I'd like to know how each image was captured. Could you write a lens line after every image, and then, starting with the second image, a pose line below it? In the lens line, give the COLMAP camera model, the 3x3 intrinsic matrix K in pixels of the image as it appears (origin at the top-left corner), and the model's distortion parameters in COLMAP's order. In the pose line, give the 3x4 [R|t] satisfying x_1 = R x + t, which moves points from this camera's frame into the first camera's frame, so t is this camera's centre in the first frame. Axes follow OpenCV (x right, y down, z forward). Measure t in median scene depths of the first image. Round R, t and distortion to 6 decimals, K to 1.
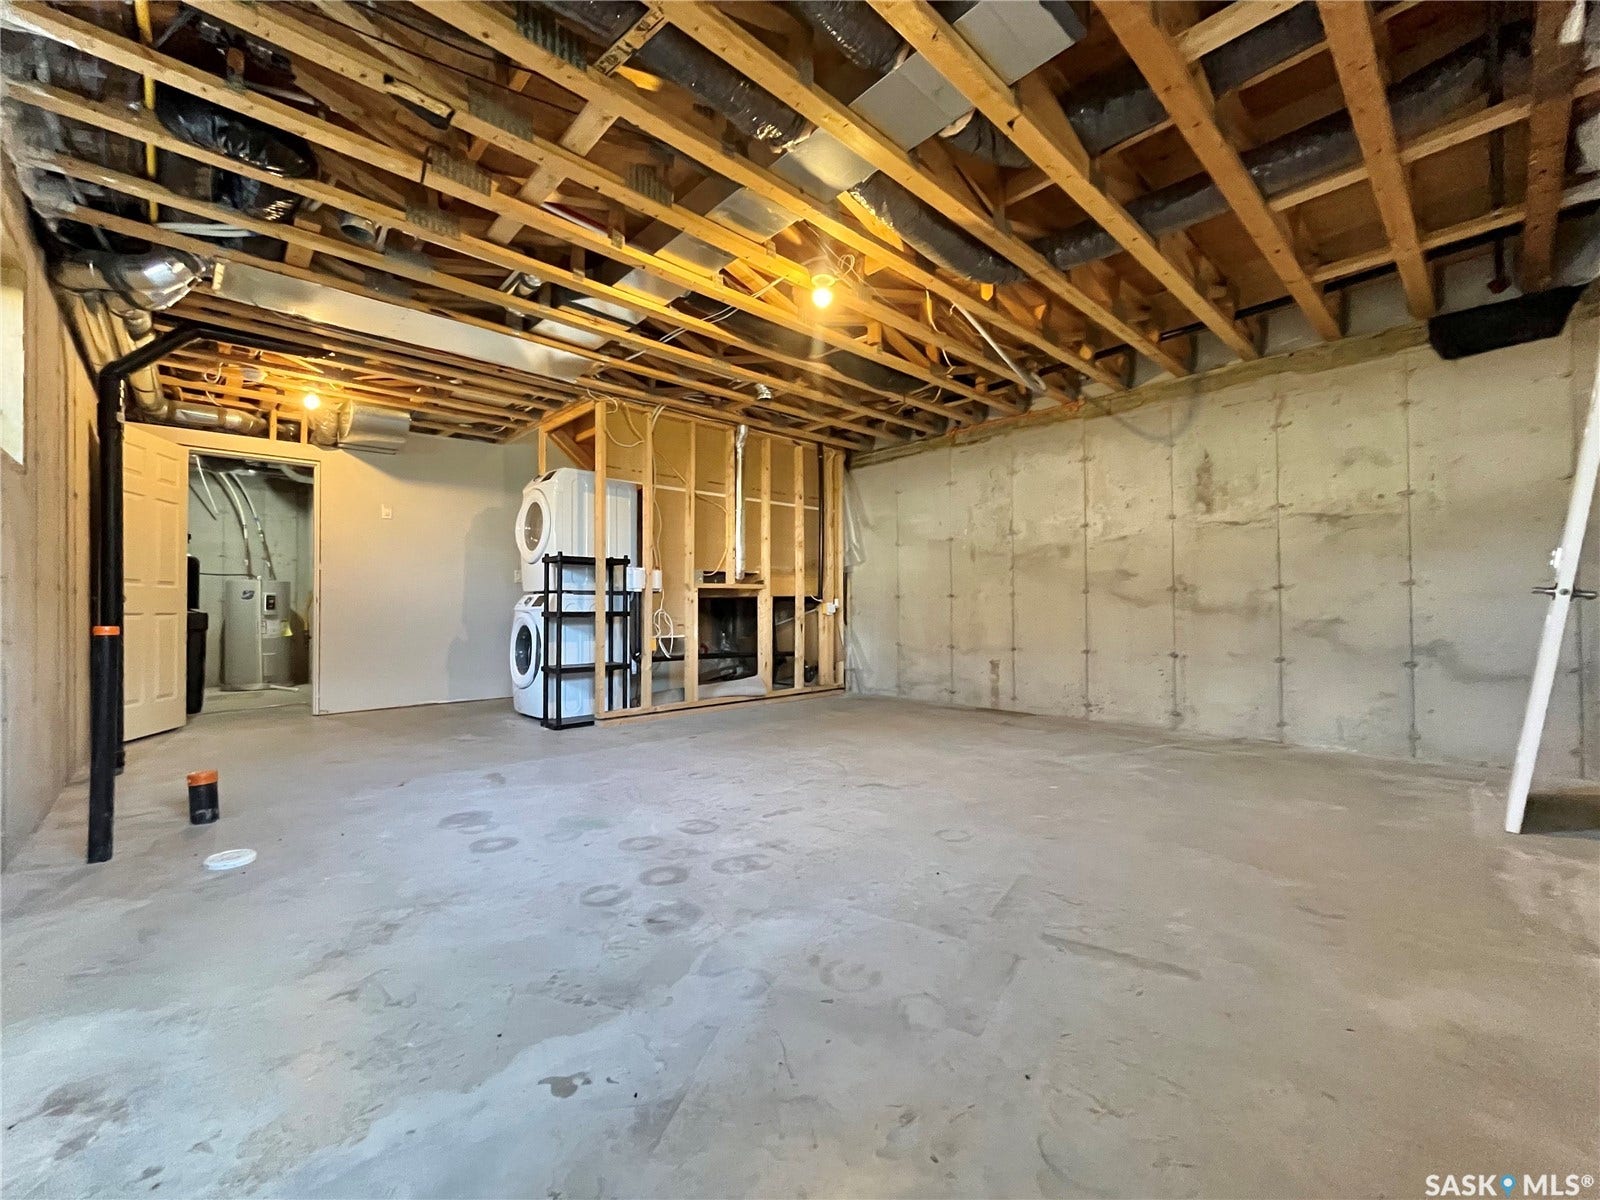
lens RADIAL K [[656.0, 0, 804.7], [0, 656.0, 598.7], [0, 0, 1]] dist [-0.002061, -0.000027]
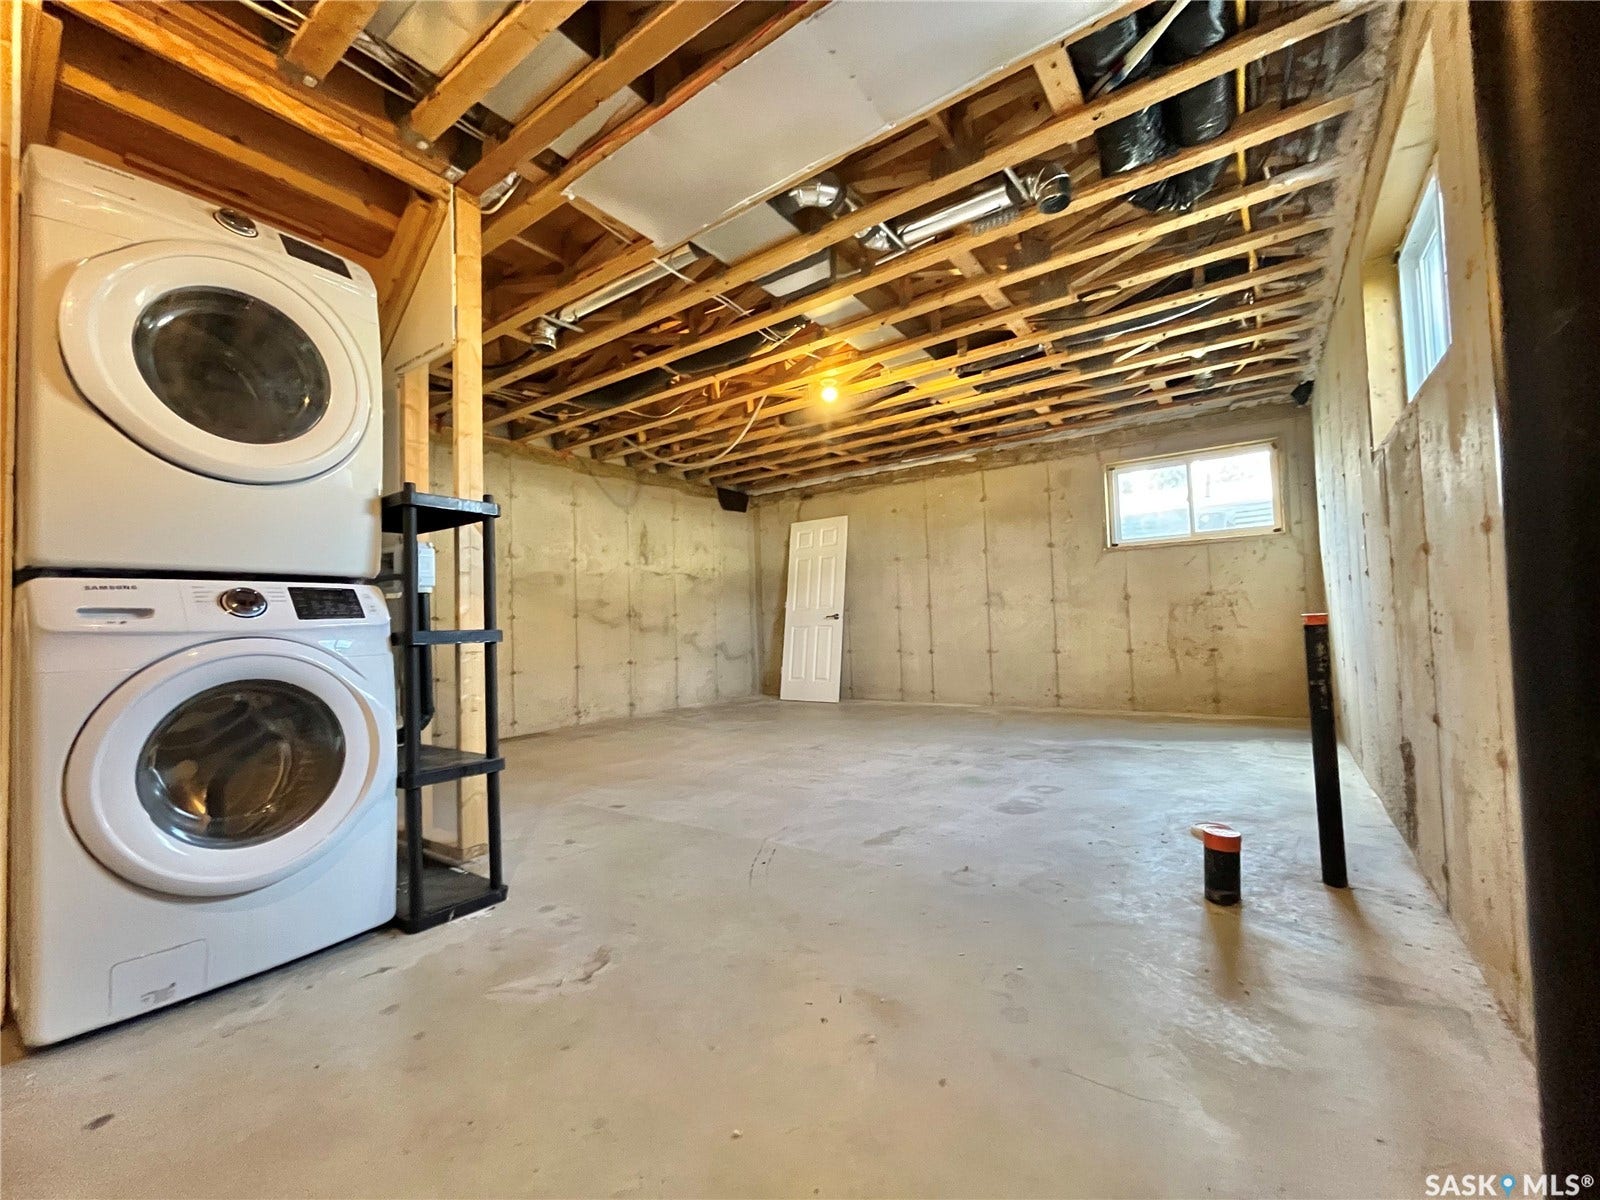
lens RADIAL K [[656.0, 0, 804.7], [0, 656.0, 598.7], [0, 0, 1]] dist [-0.002061, -0.000027]
pose [[-0.200116, 0.052567, 0.978361, -0.900396], [0.020198, 0.998569, -0.049521, 0.027428], [-0.979564, 0.009851, -0.200892, 0.927968]]
